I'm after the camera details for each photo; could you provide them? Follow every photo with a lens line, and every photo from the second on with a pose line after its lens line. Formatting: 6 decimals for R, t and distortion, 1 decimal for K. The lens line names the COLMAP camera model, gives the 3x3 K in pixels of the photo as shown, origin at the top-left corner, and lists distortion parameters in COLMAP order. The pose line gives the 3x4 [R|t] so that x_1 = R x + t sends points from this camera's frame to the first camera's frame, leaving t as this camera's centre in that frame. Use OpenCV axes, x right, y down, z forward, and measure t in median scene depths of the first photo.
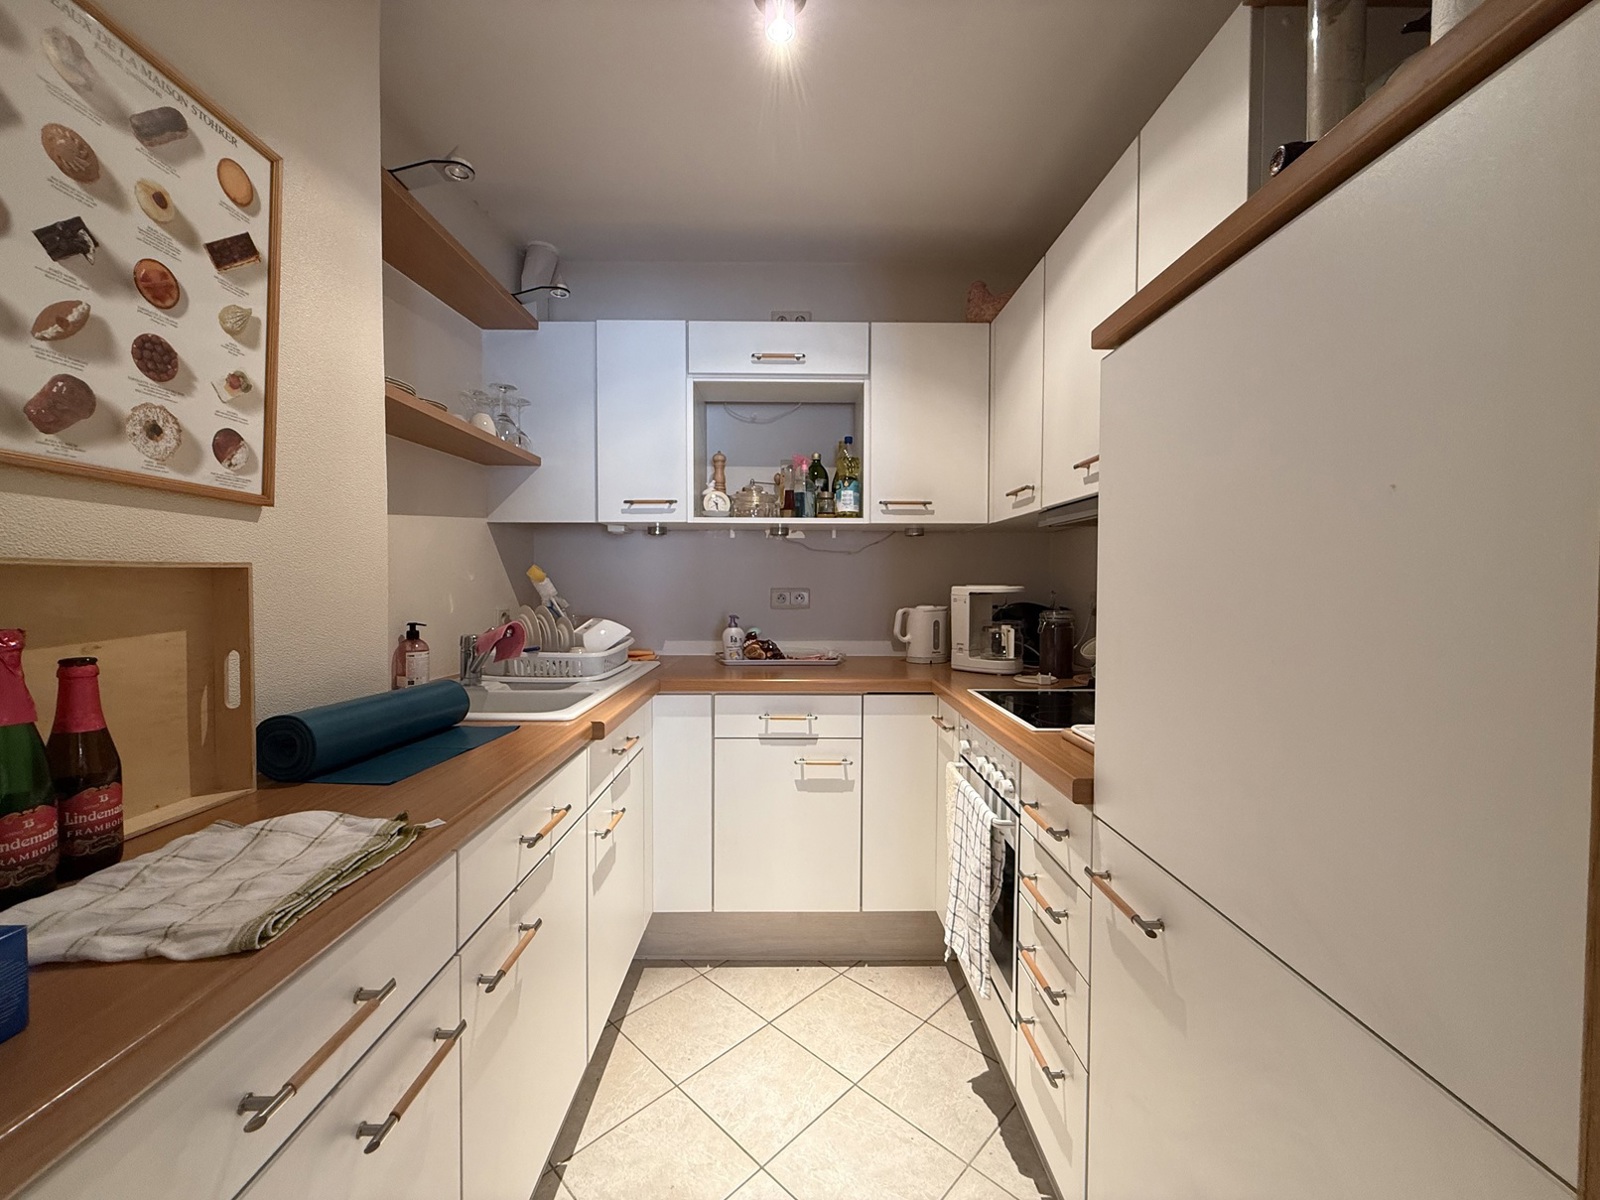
lens RADIAL K [[638.2, 0, 800.8], [0, 638.2, 596.7], [0, 0, 1]] dist [0.000584, 0.000487]
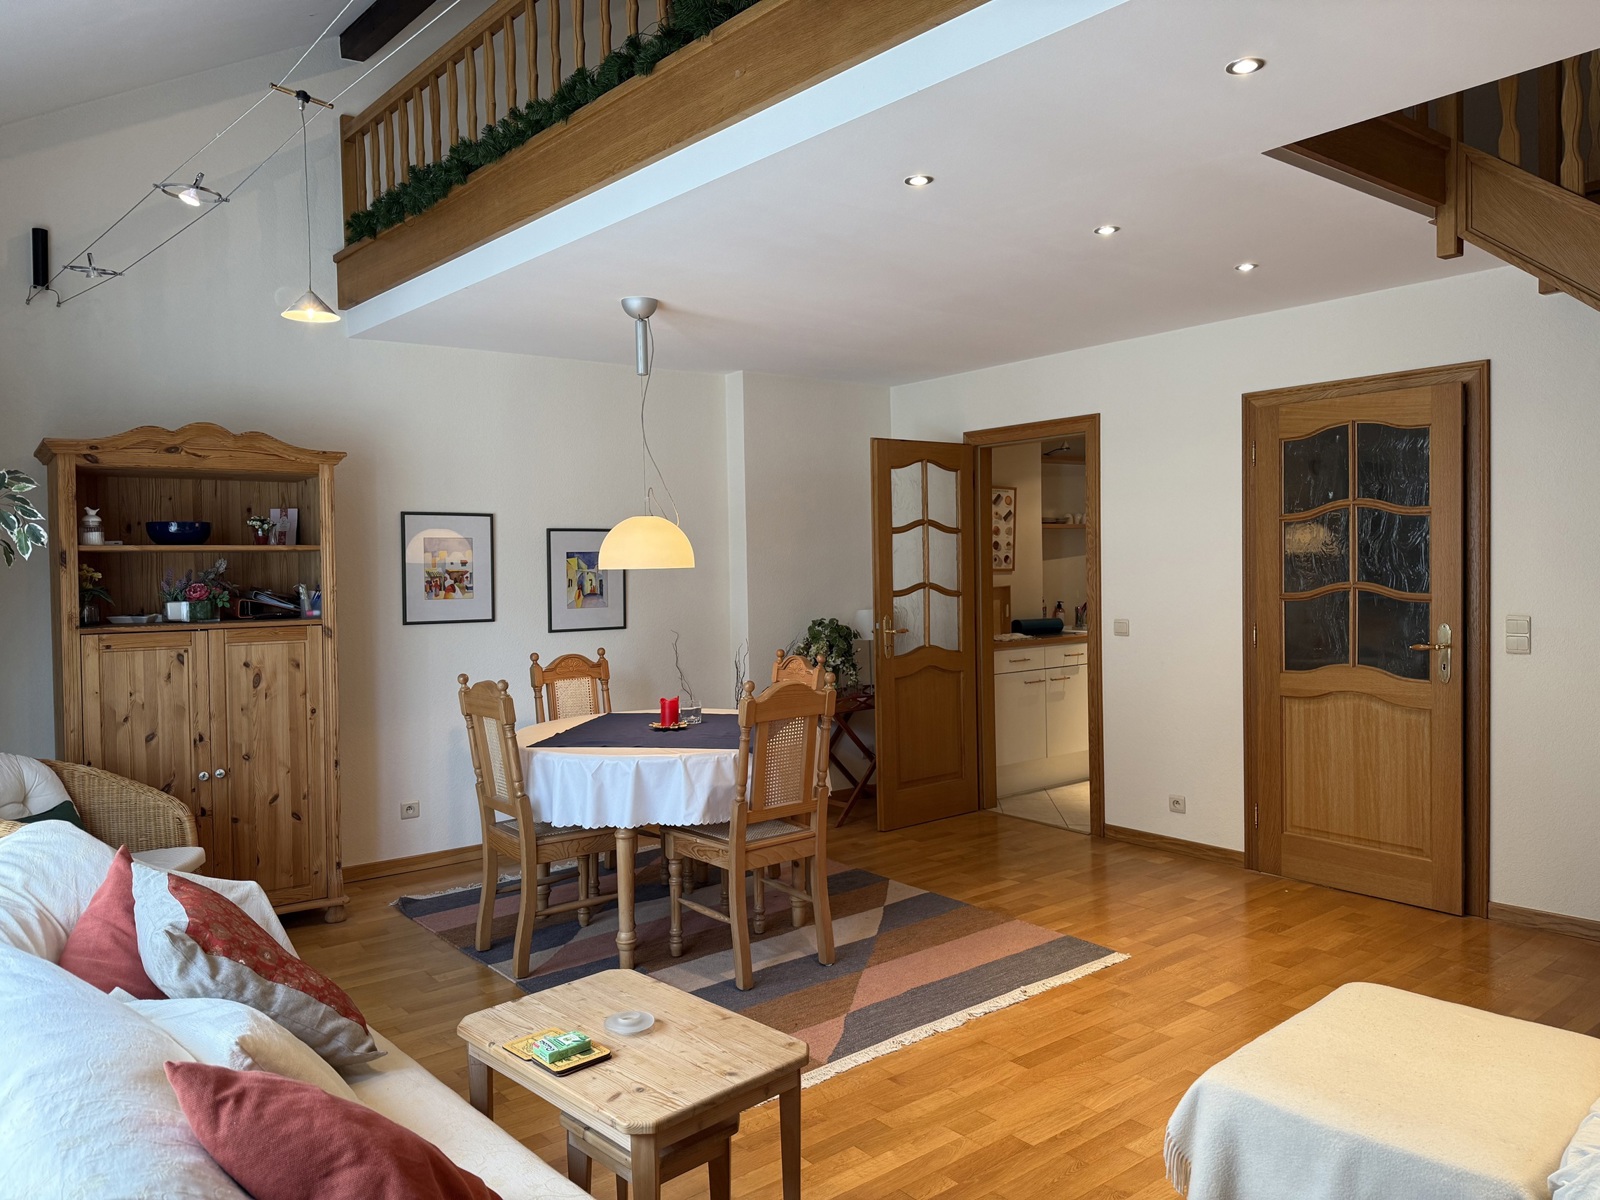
lens RADIAL K [[1176.0, 0, 807.8], [0, 1176.0, 591.1], [0, 0, 1]] dist [0.137270, -0.200906]
pose [[0.651167, 0.007359, -0.758899, 2.313286], [0.005284, 0.999885, 0.014230, -0.070347], [0.758916, -0.013276, 0.651053, -2.815381]]
